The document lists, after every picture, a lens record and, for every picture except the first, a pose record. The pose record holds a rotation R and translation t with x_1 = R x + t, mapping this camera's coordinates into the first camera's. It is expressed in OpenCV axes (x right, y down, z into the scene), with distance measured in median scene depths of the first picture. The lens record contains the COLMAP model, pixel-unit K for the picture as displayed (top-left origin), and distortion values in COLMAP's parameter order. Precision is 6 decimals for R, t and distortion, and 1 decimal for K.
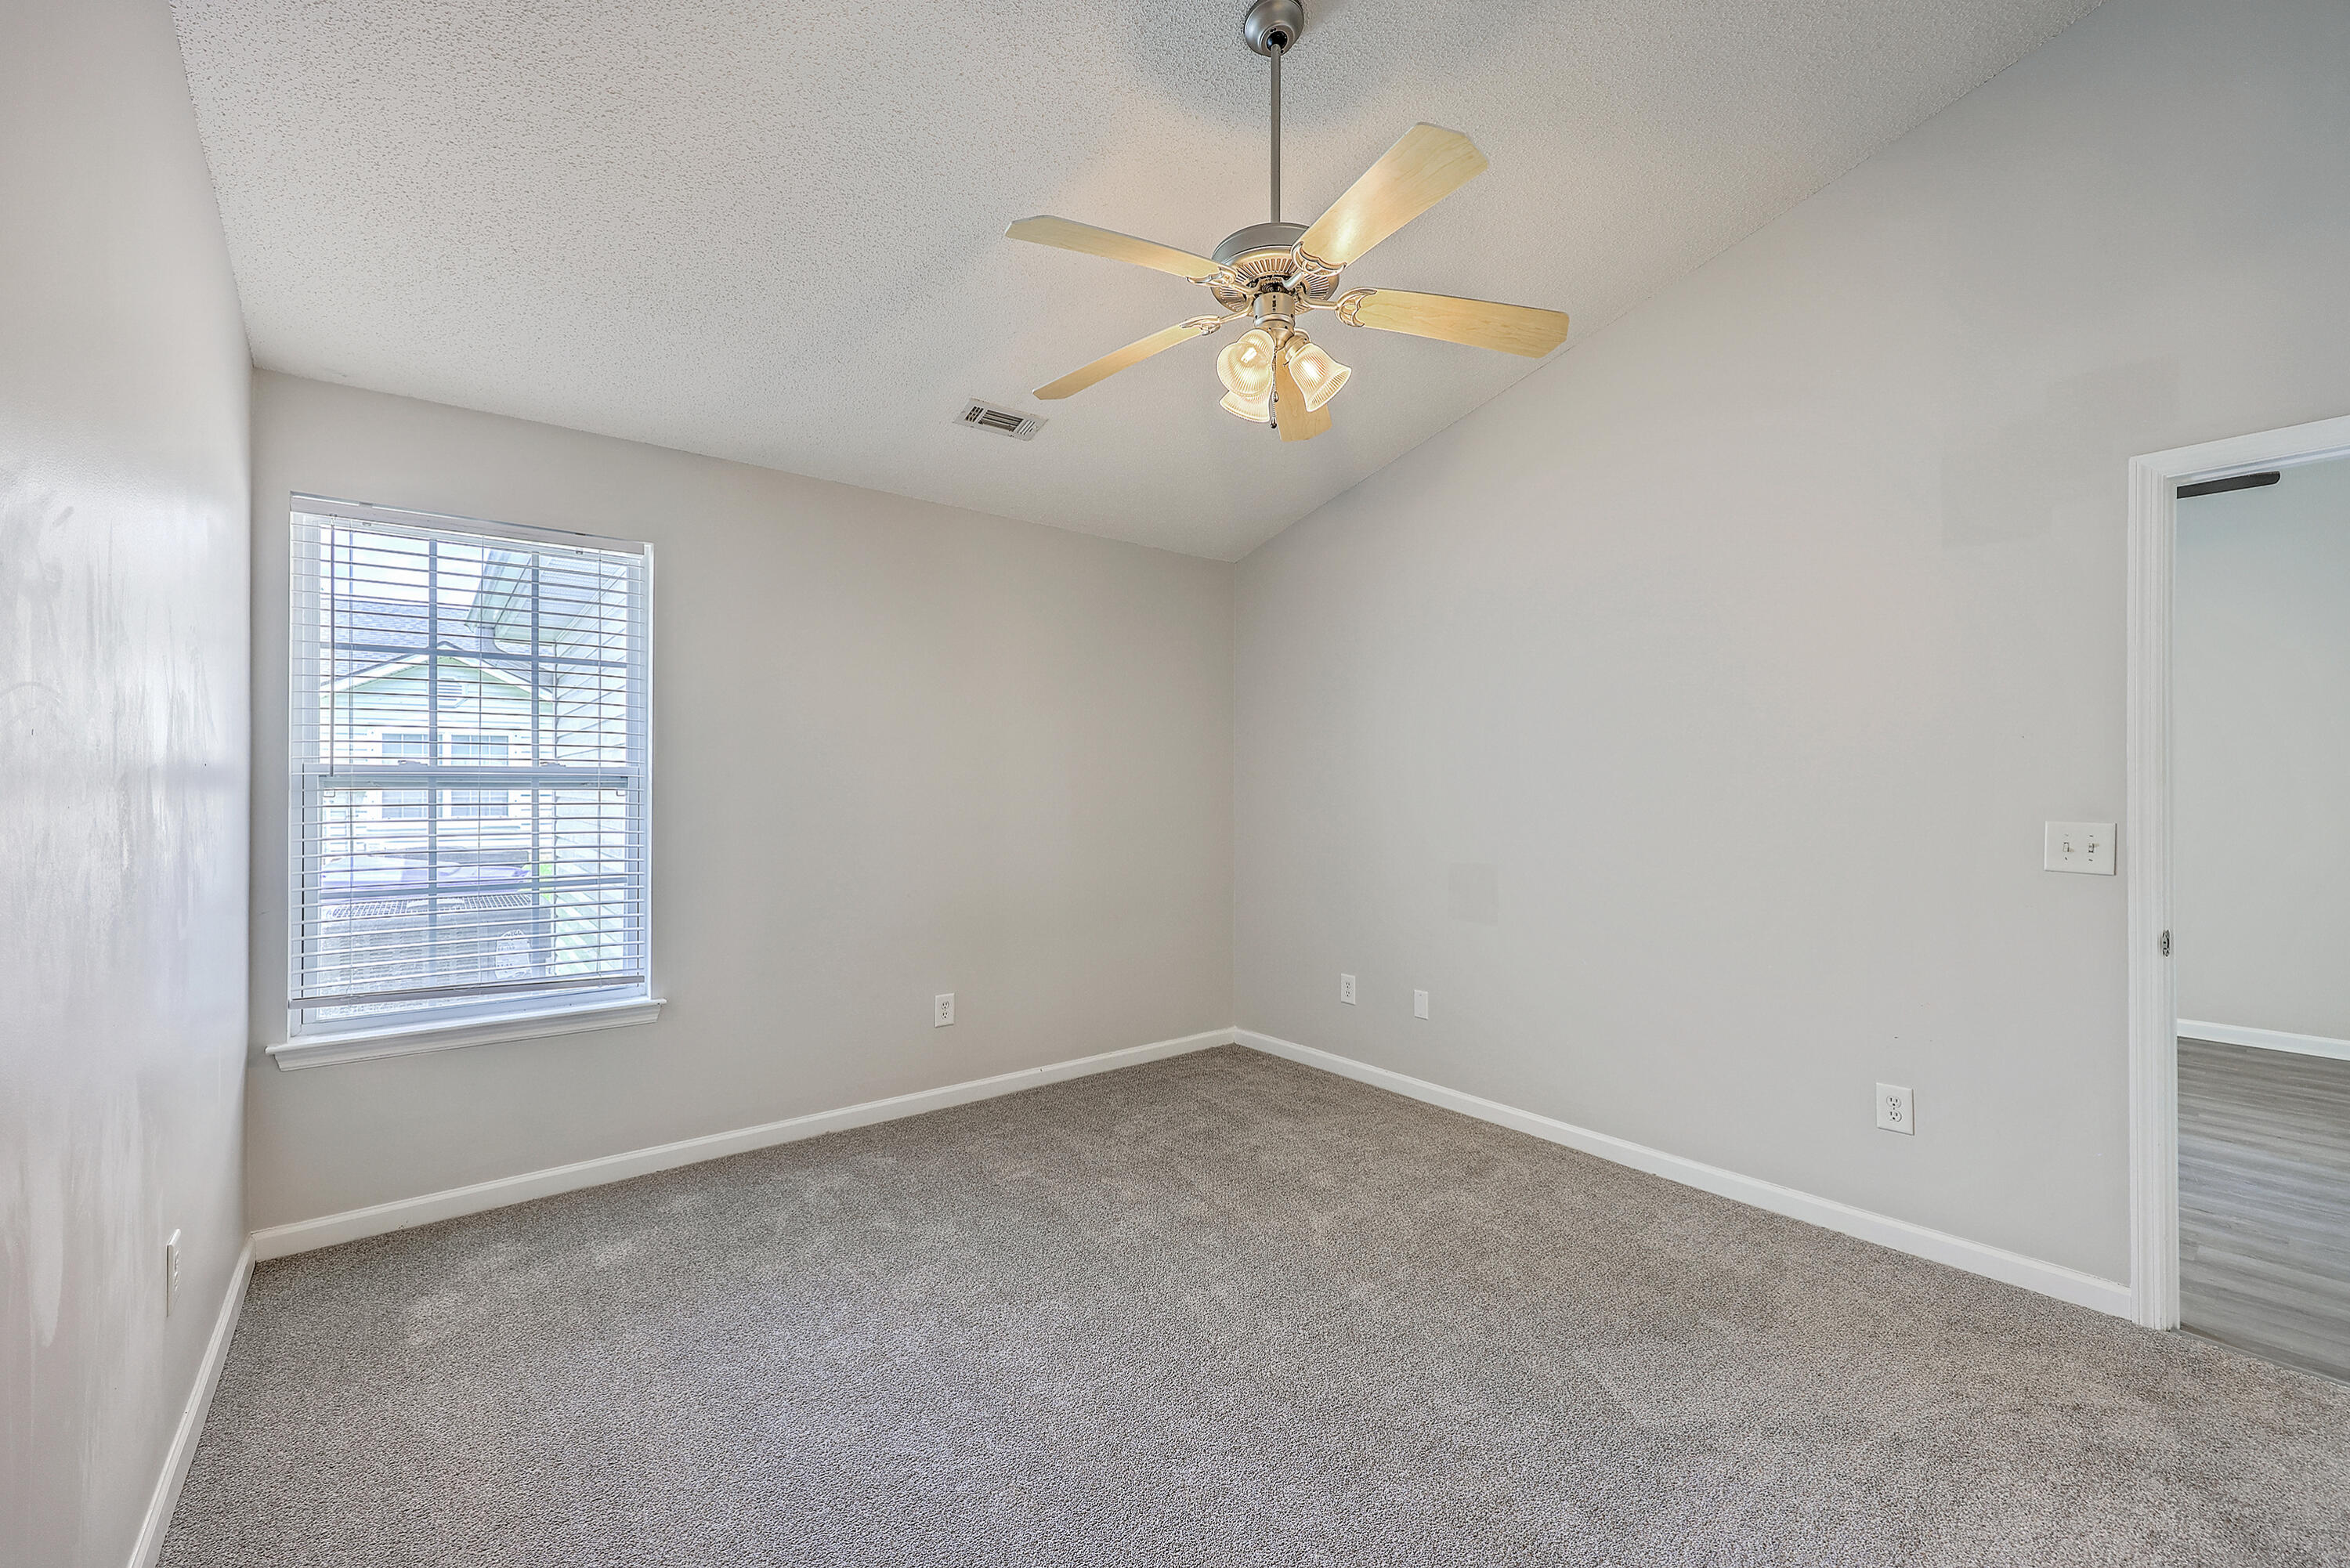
lens RADIAL K [[966.6, 0, 1167.7], [0, 966.6, 778.2], [0, 0, 1]] dist [-0.010275, -0.000440]
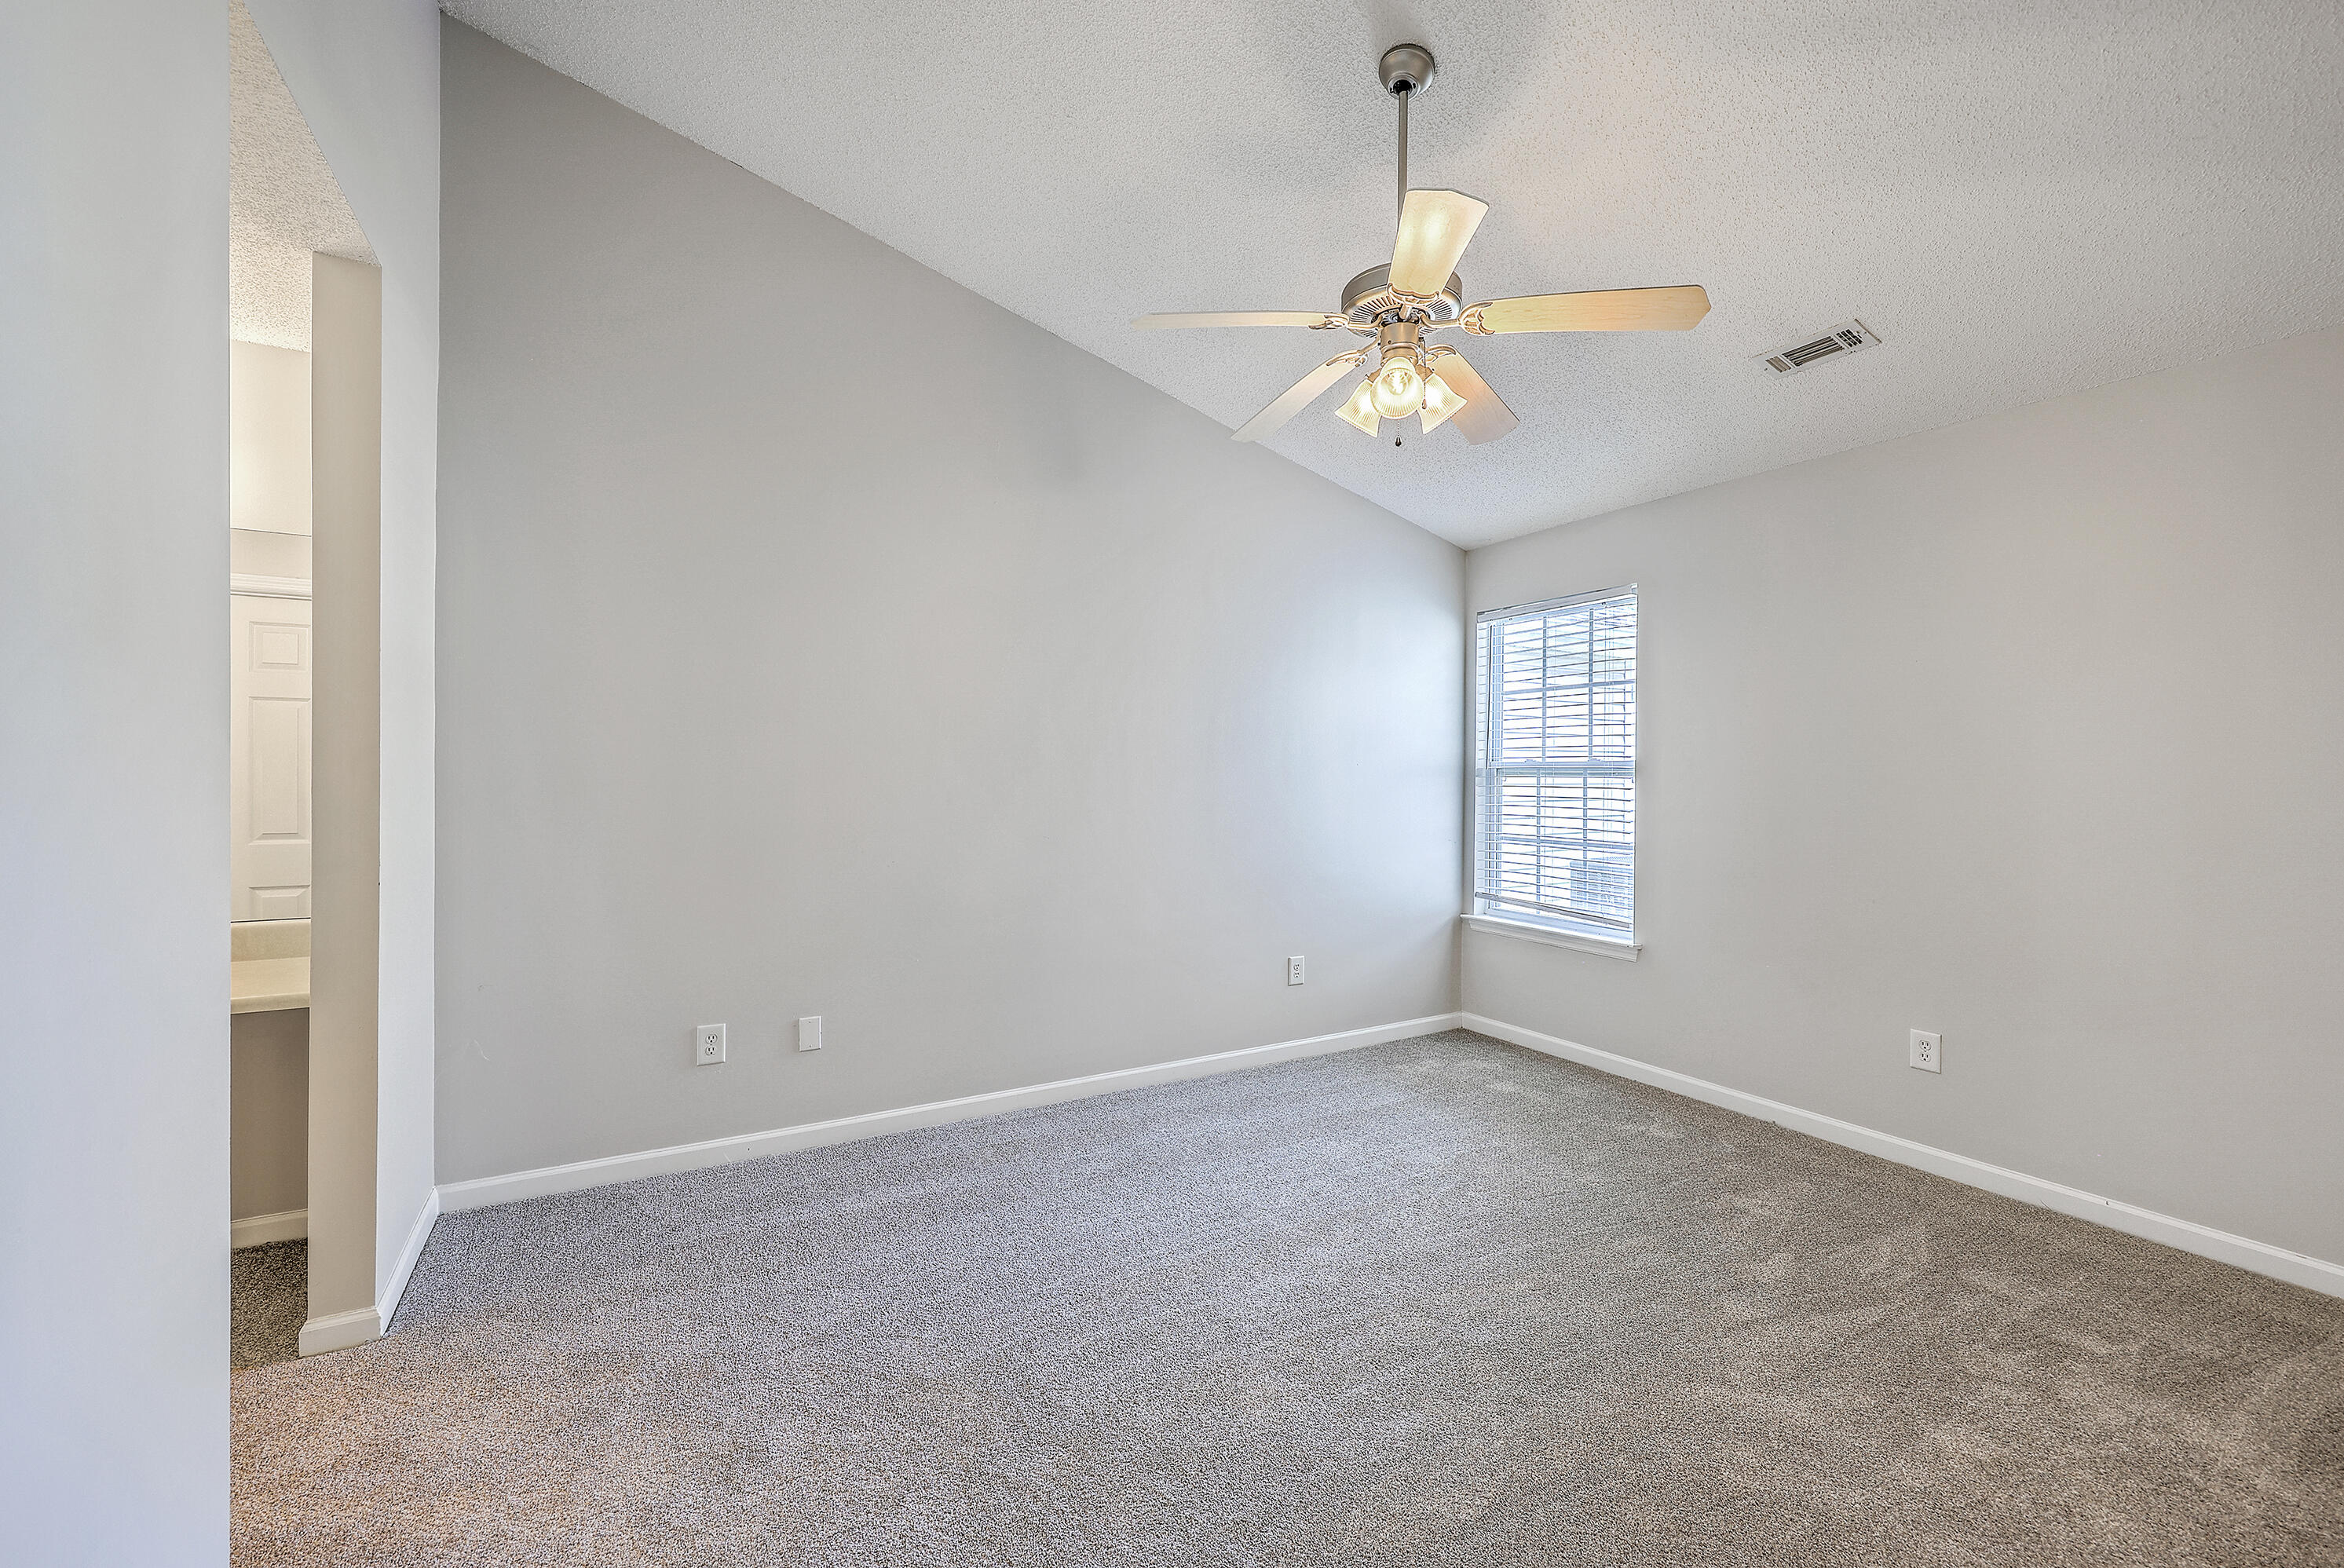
lens RADIAL K [[964.1, 0, 1194.1], [0, 964.1, 778.3], [0, 0, 1]] dist [-0.010275, -0.000440]
pose [[-0.154125, 0.007399, -0.988024, 0.829294], [0.005903, 0.999961, 0.006568, 0.000000], [0.988034, -0.004820, -0.154162, 0.642473]]
